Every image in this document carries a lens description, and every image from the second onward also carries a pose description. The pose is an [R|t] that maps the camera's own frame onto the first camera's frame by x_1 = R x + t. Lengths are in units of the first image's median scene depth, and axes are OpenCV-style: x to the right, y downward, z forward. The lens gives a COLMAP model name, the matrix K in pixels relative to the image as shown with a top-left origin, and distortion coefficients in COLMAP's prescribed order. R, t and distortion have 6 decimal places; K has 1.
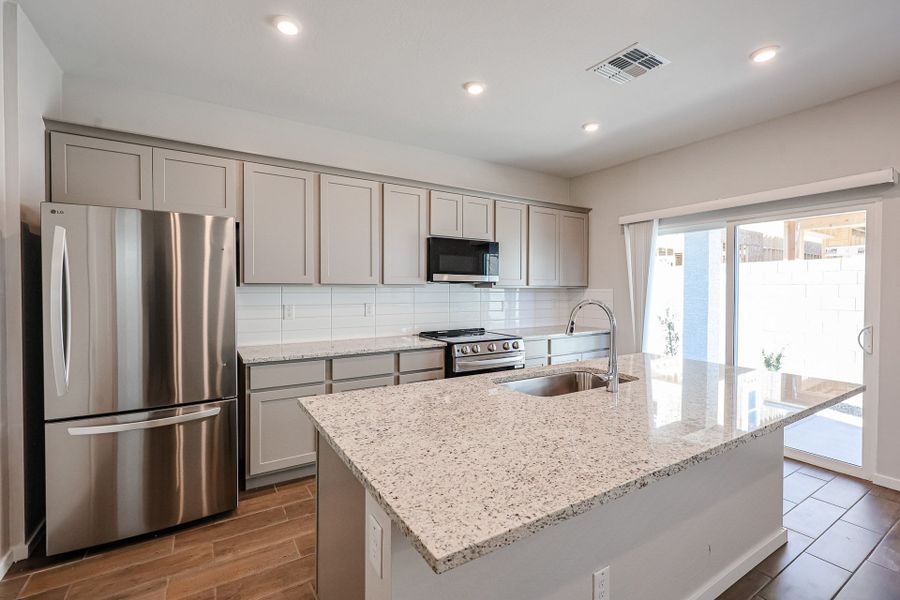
lens RADIAL K [[406.1, 0, 459.8], [0, 406.1, 295.9], [0, 0, 1]] dist [-0.003465, -0.000115]
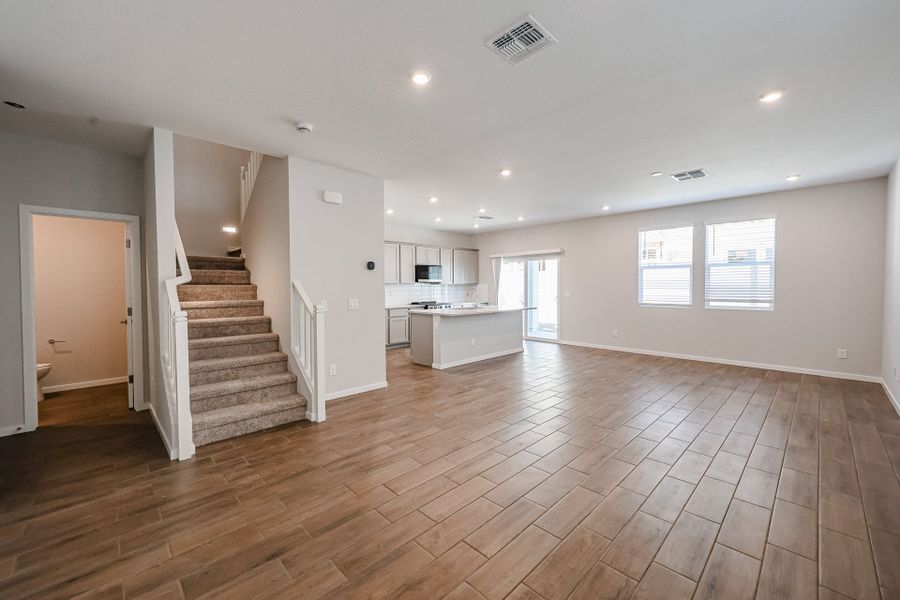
lens RADIAL K [[359.4, 0, 448.2], [0, 359.4, 295.9], [0, 0, 1]] dist [0.000162, 0.000001]
pose [[0.981043, -0.015089, 0.193202, -0.295121], [0.012762, 0.999830, 0.013283, 0.021386], [-0.193369, -0.010565, 0.981069, -1.162732]]
